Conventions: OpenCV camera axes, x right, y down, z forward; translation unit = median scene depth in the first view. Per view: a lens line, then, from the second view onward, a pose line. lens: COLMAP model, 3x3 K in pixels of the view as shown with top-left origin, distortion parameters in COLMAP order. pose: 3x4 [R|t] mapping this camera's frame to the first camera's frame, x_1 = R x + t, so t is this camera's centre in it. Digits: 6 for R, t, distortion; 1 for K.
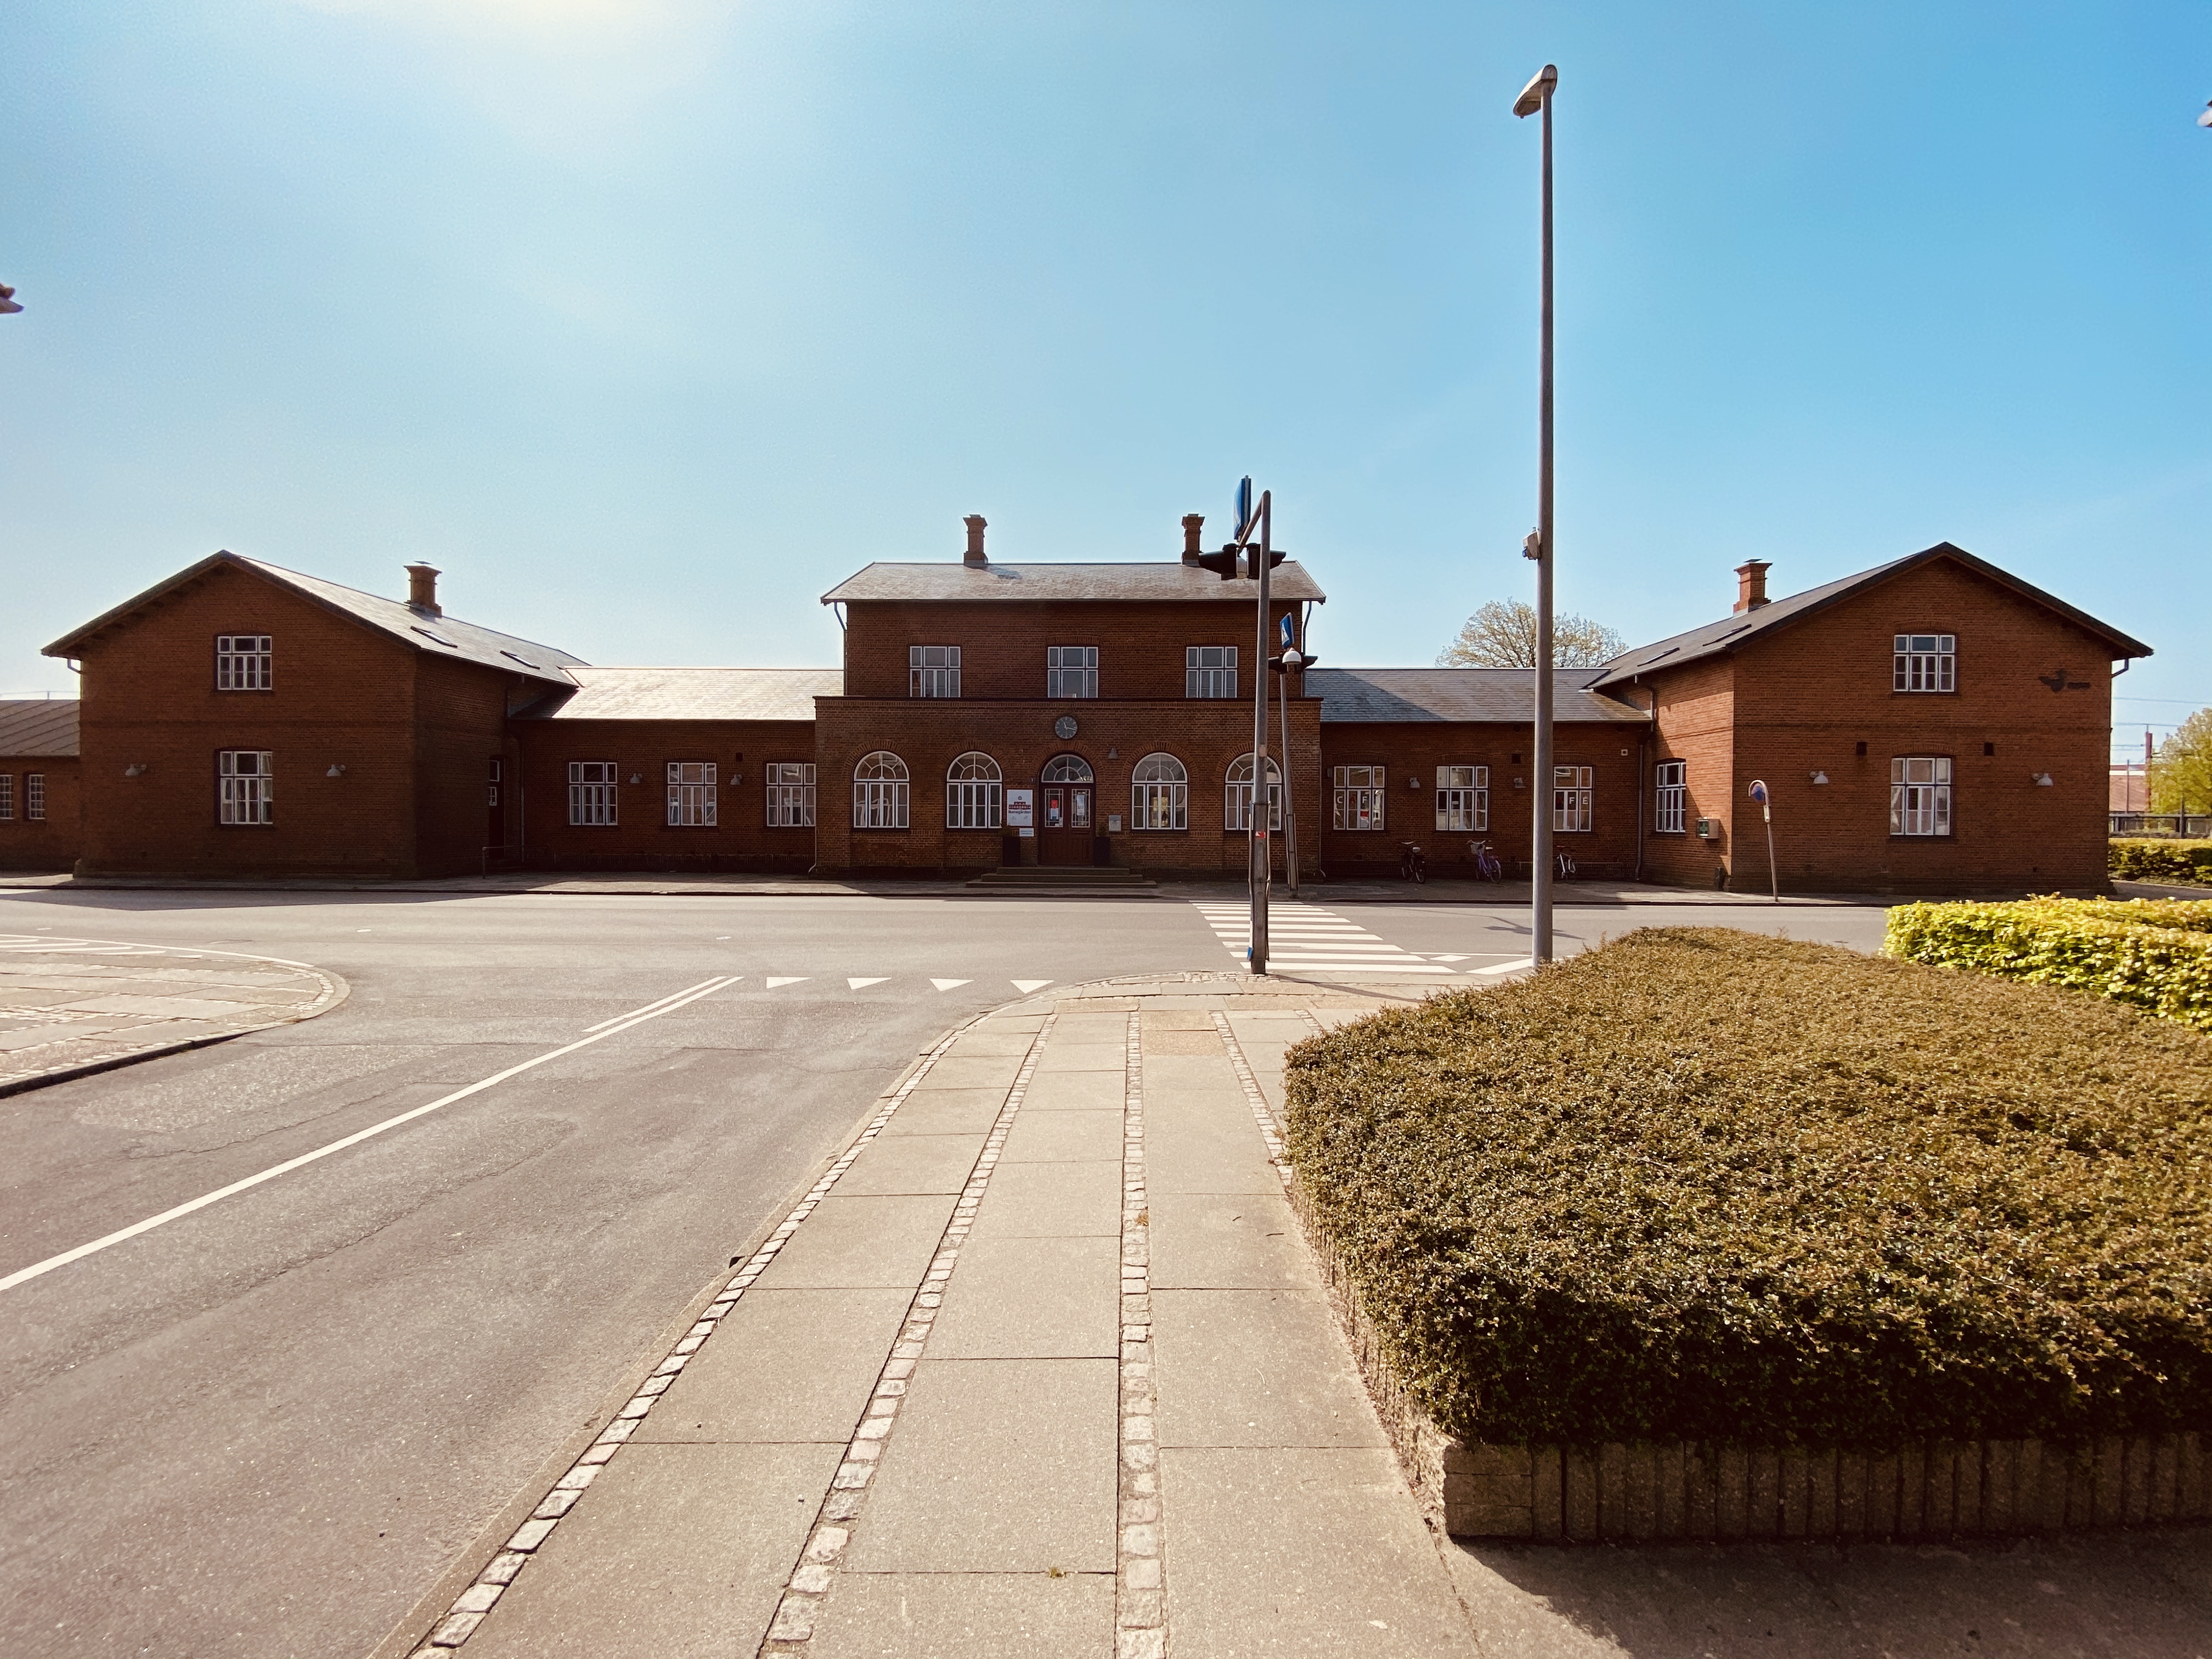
lens RADIAL K [[894.9, 0, 1099.8], [0, 894.9, 829.8], [0, 0, 1]] dist [0.038360, -0.029867]
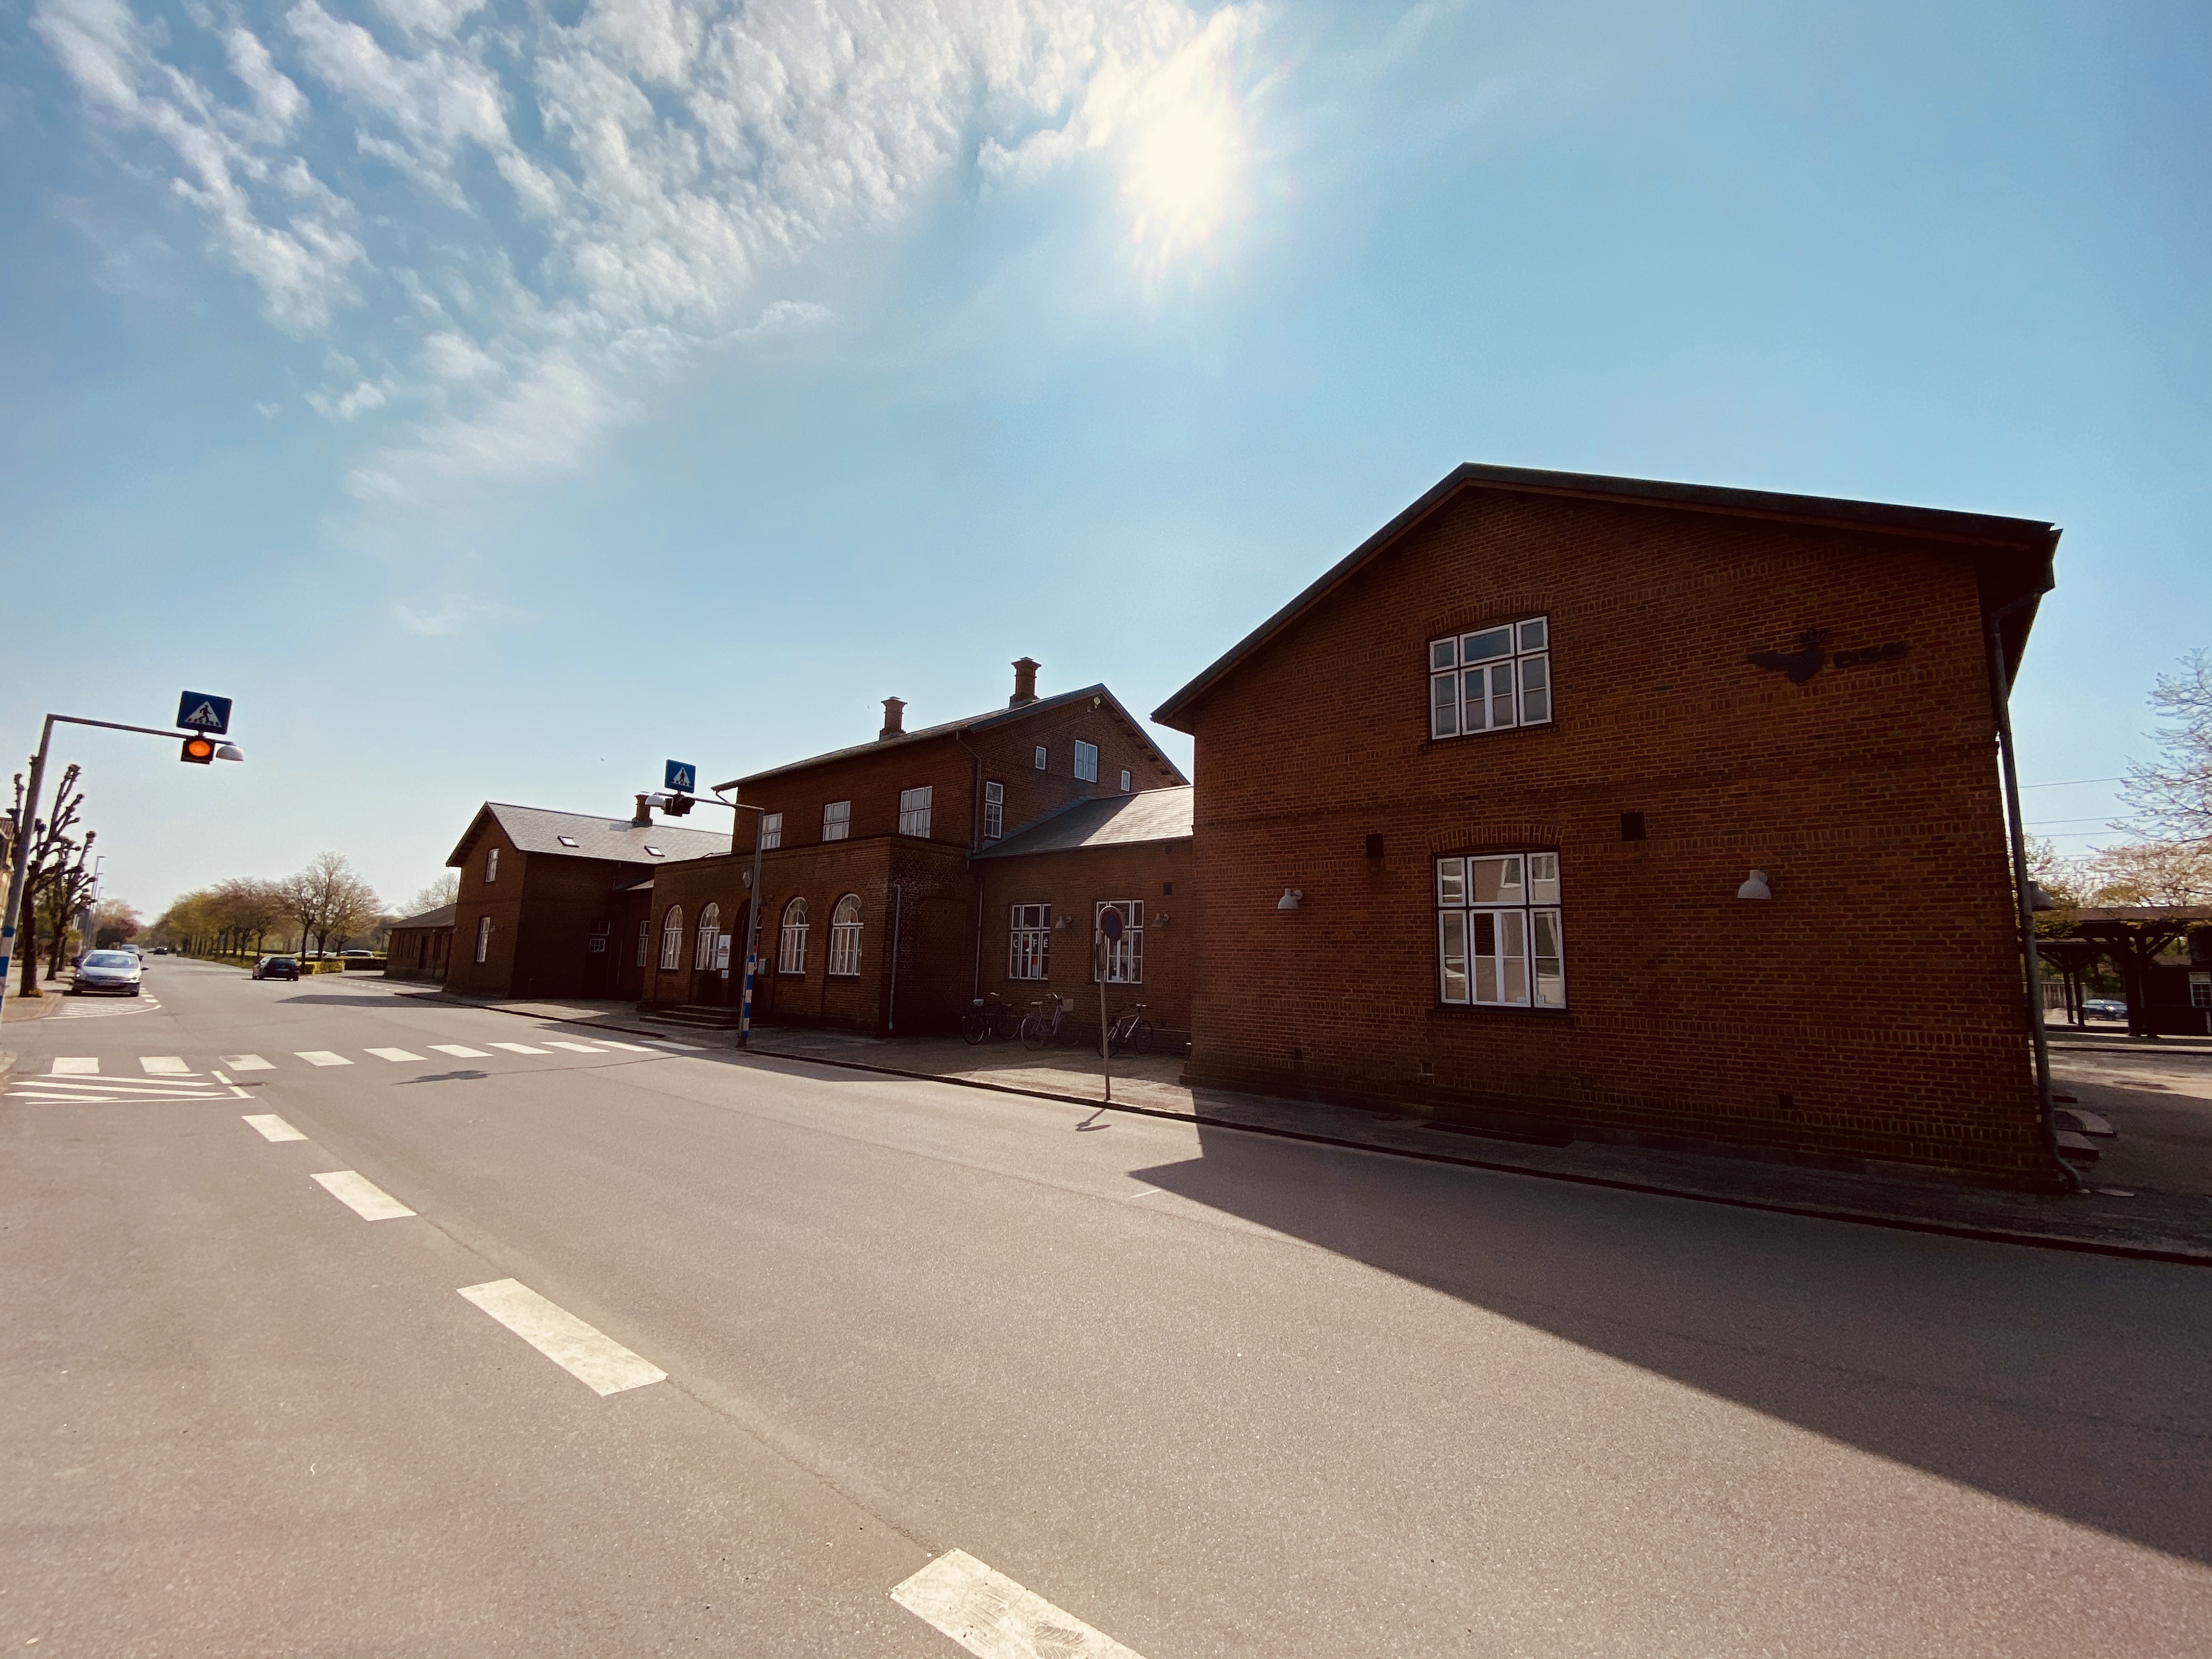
lens RADIAL K [[894.9, 0, 1099.8], [0, 894.9, 829.8], [0, 0, 1]] dist [0.038360, -0.029867]
pose [[0.769352, -0.085277, -0.633107, 0.987684], [-0.027116, 0.985798, -0.165734, -0.001309], [0.638249, 0.144675, 0.756113, 0.426462]]
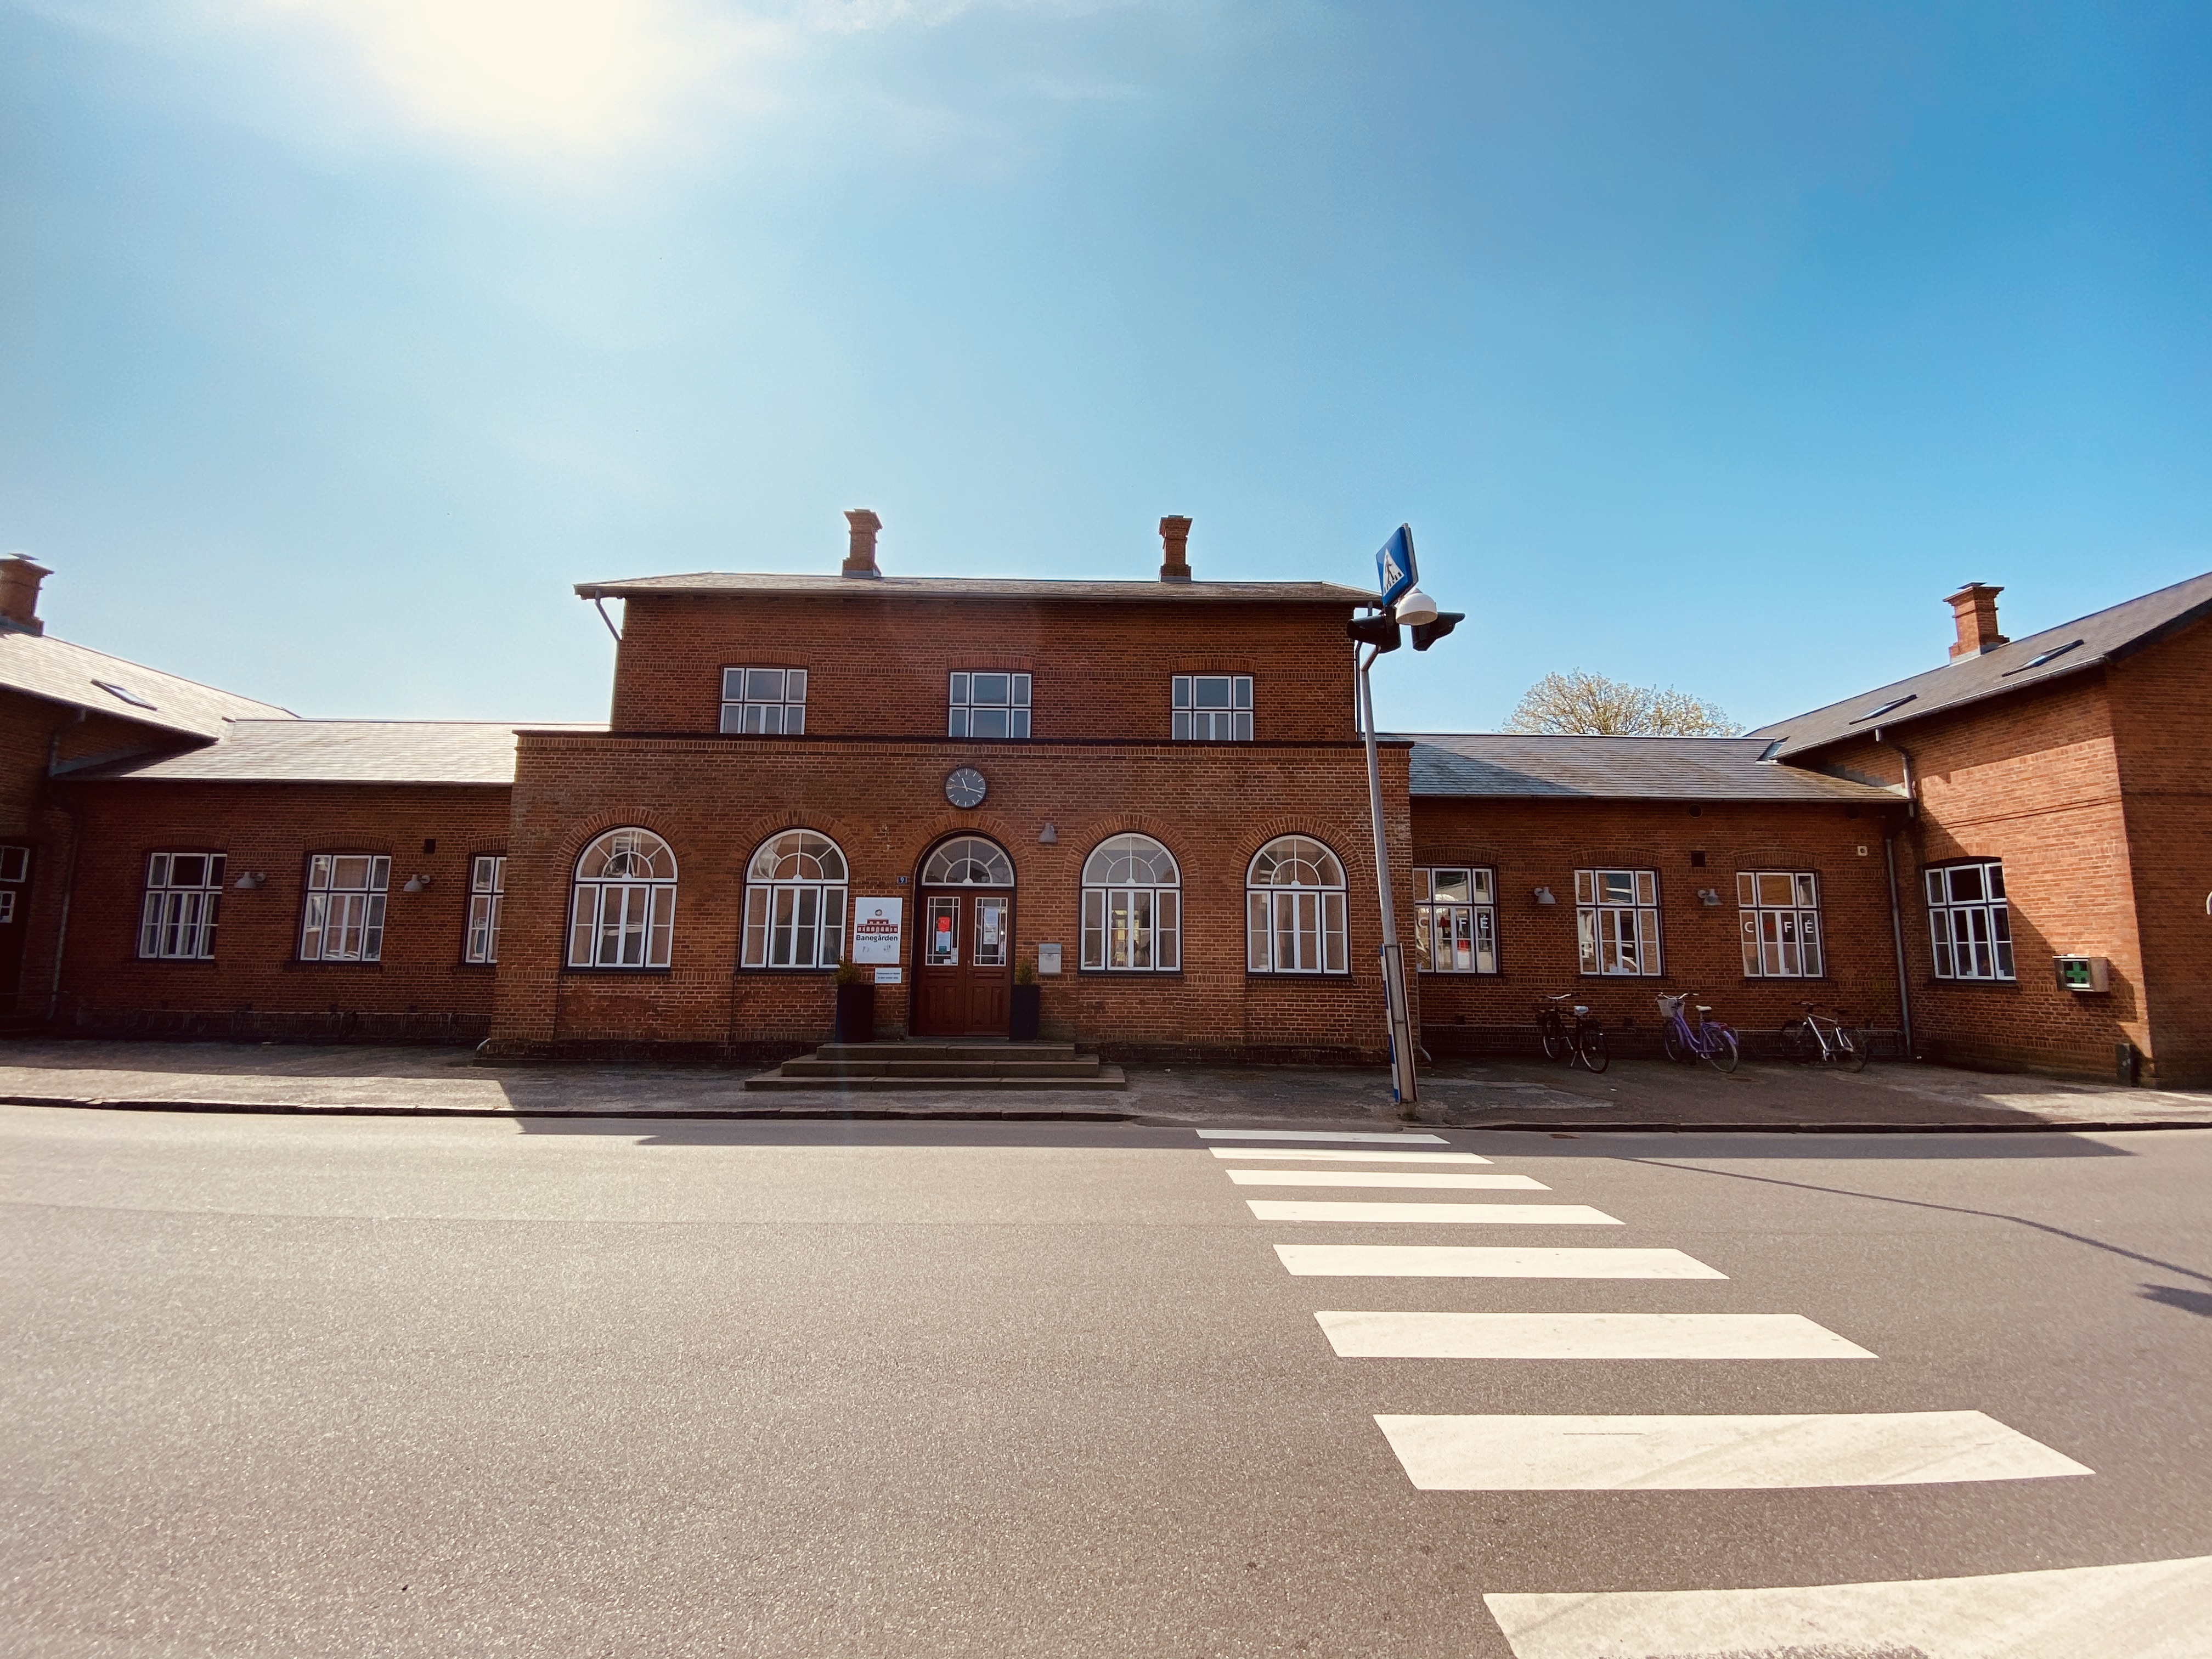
lens RADIAL K [[894.9, 0, 1099.8], [0, 894.9, 829.8], [0, 0, 1]] dist [0.038360, -0.029867]
pose [[0.999136, 0.010548, 0.040211, 0.024309], [-0.004541, 0.989179, -0.146641, -0.005548], [-0.041322, 0.146332, 0.988372, 0.435889]]
